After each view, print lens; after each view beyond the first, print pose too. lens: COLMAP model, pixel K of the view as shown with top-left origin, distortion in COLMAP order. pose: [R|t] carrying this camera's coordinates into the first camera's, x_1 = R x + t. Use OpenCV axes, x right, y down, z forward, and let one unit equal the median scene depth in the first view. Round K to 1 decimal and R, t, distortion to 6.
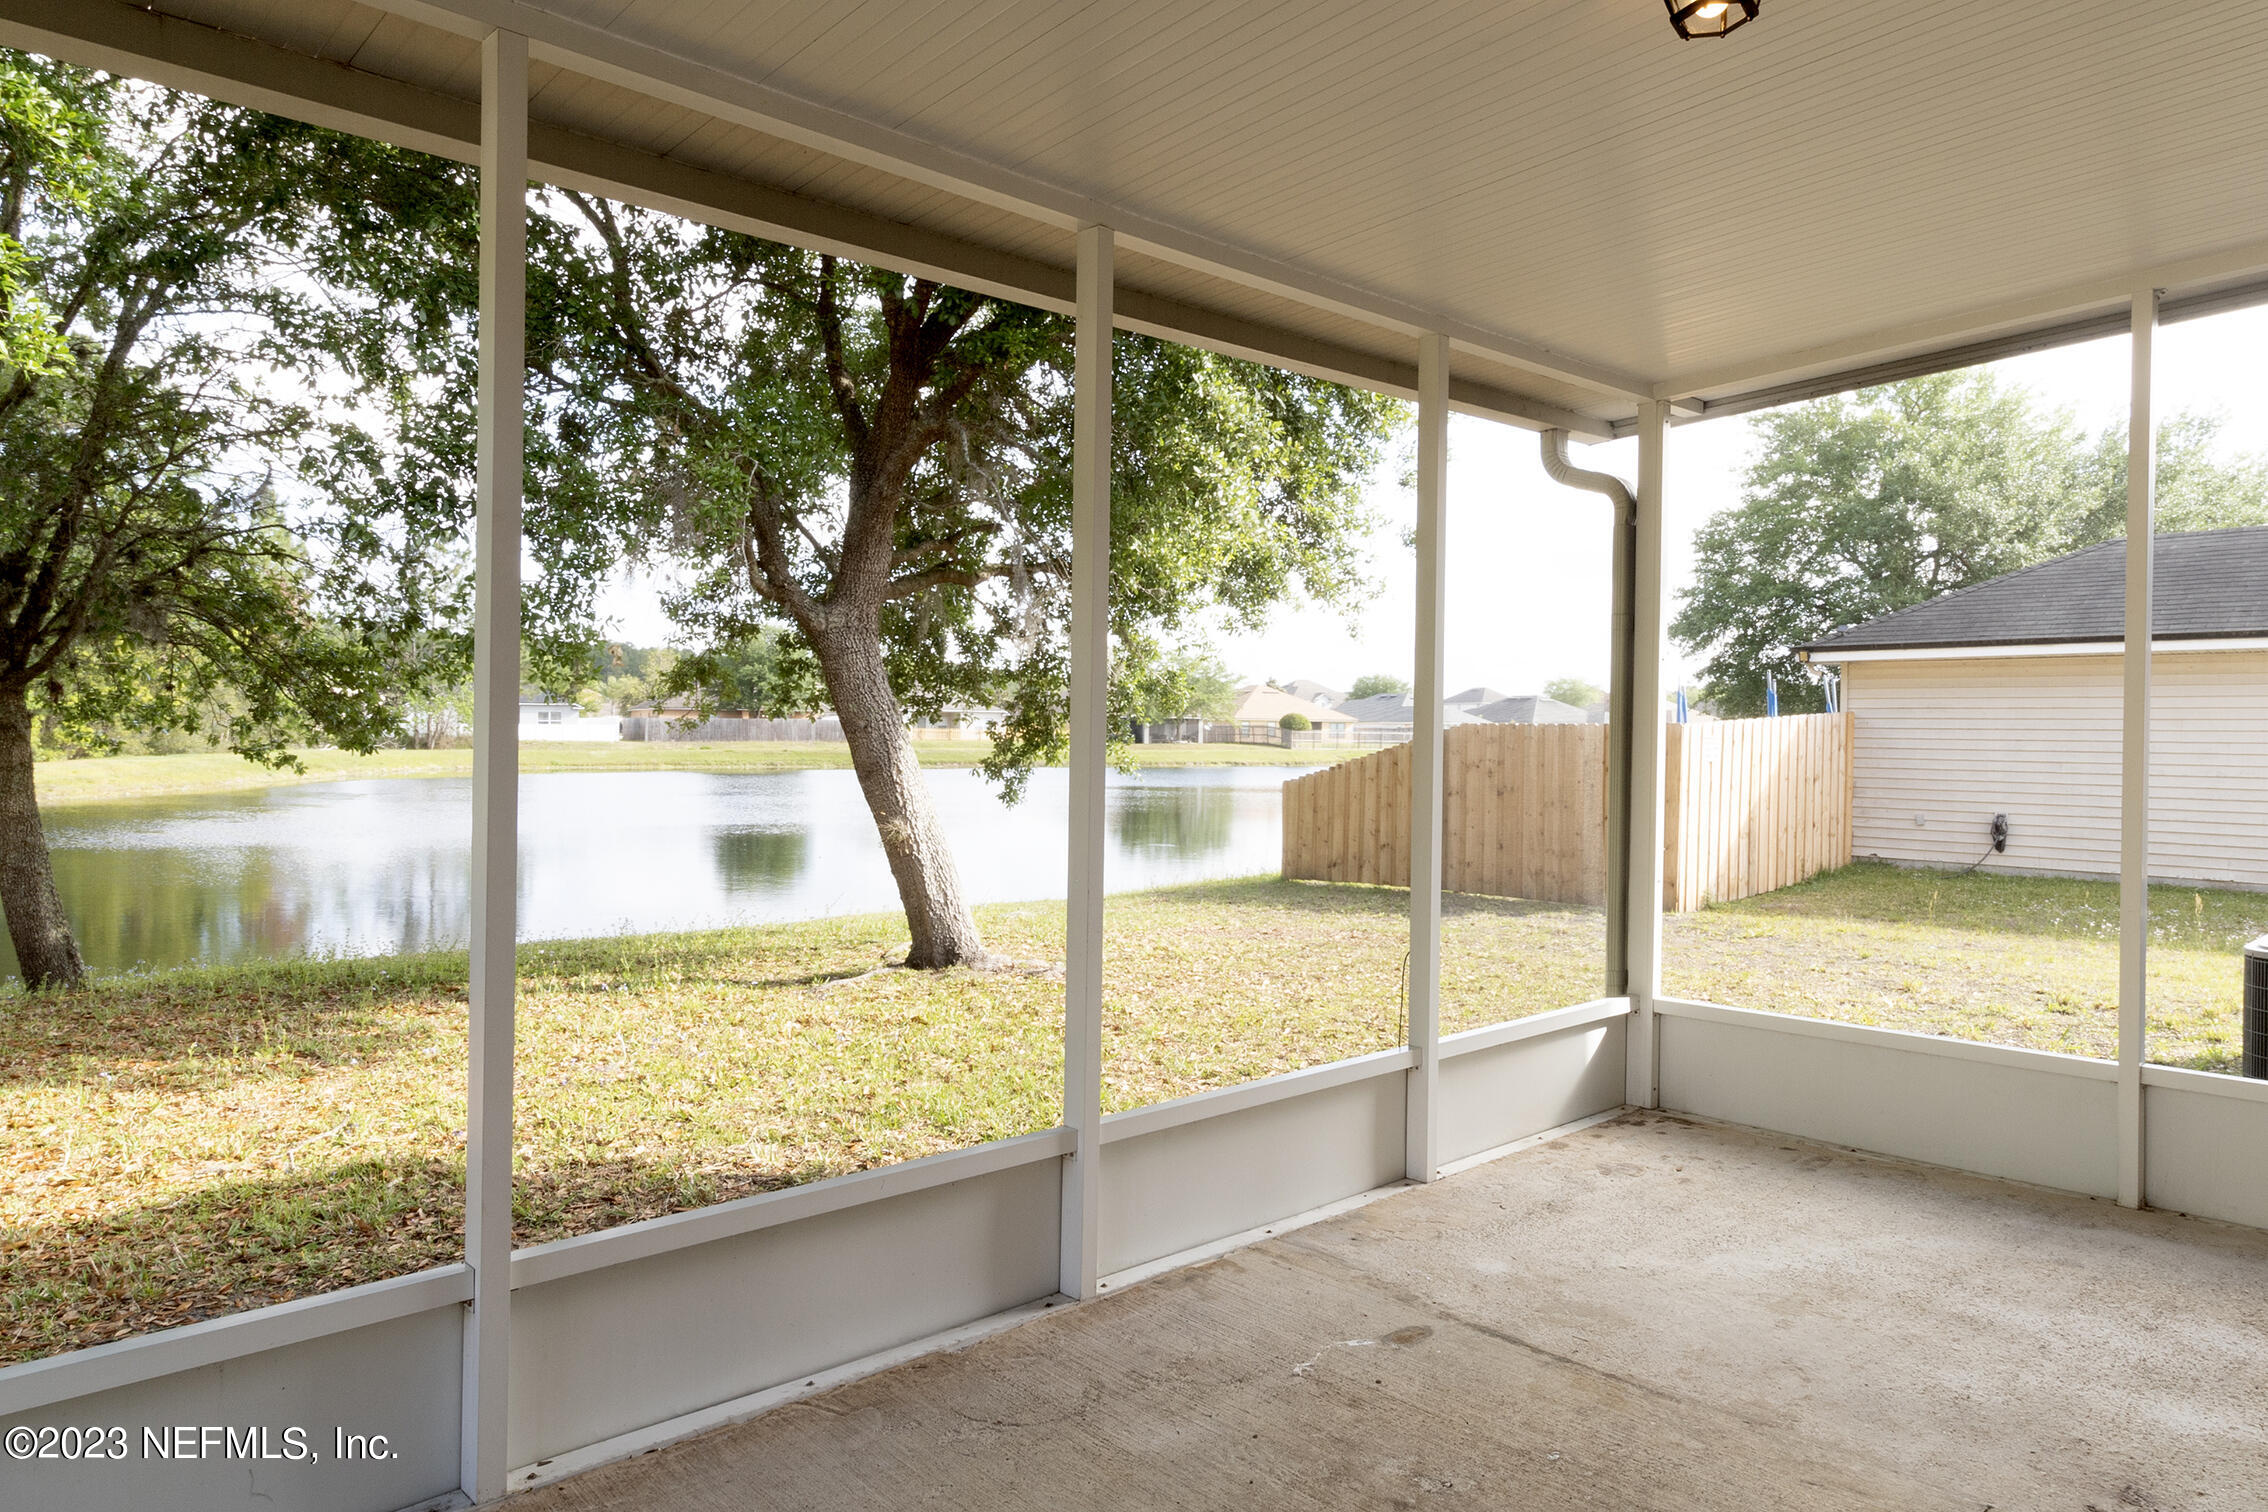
lens RADIAL K [[1446.7, 0, 1146.4], [0, 1446.7, 740.9], [0, 0, 1]] dist [0.001413, 0.000931]
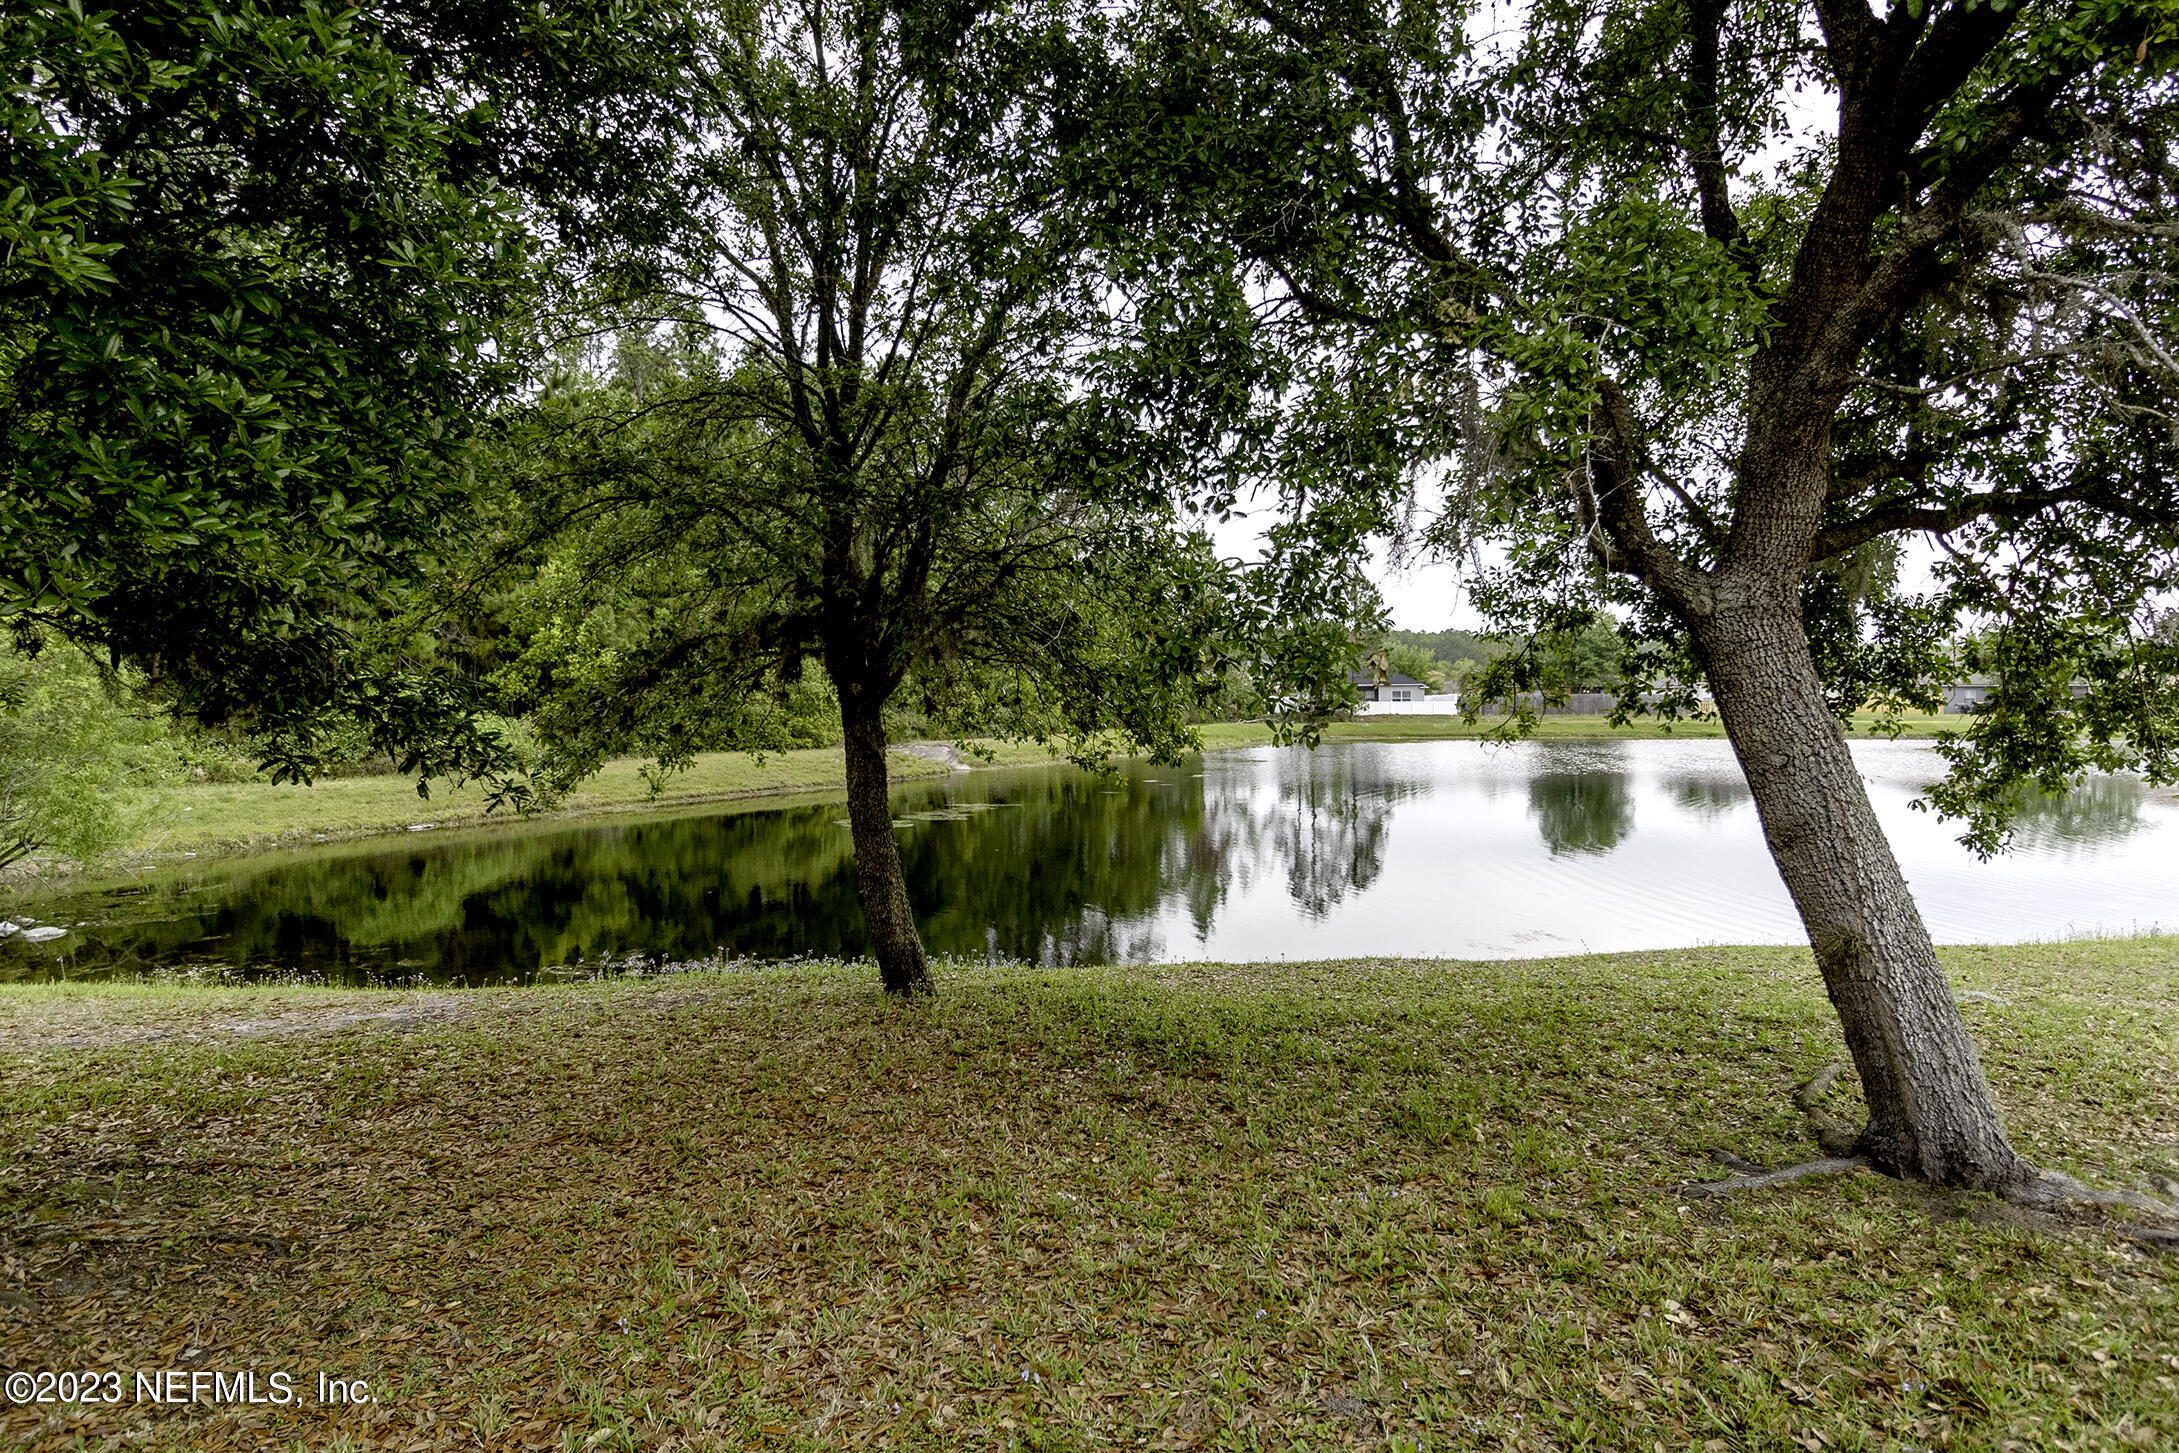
lens RADIAL K [[1216.6, 0, 1089.5], [0, 1216.6, 726.5], [0, 0, 1]] dist [0.017433, 0.000063]
pose [[0.799712, 0.000498, -0.600383, -0.117407], [0.004329, 0.999969, 0.006595, -0.031083], [0.600368, -0.007873, 0.799685, 0.402781]]
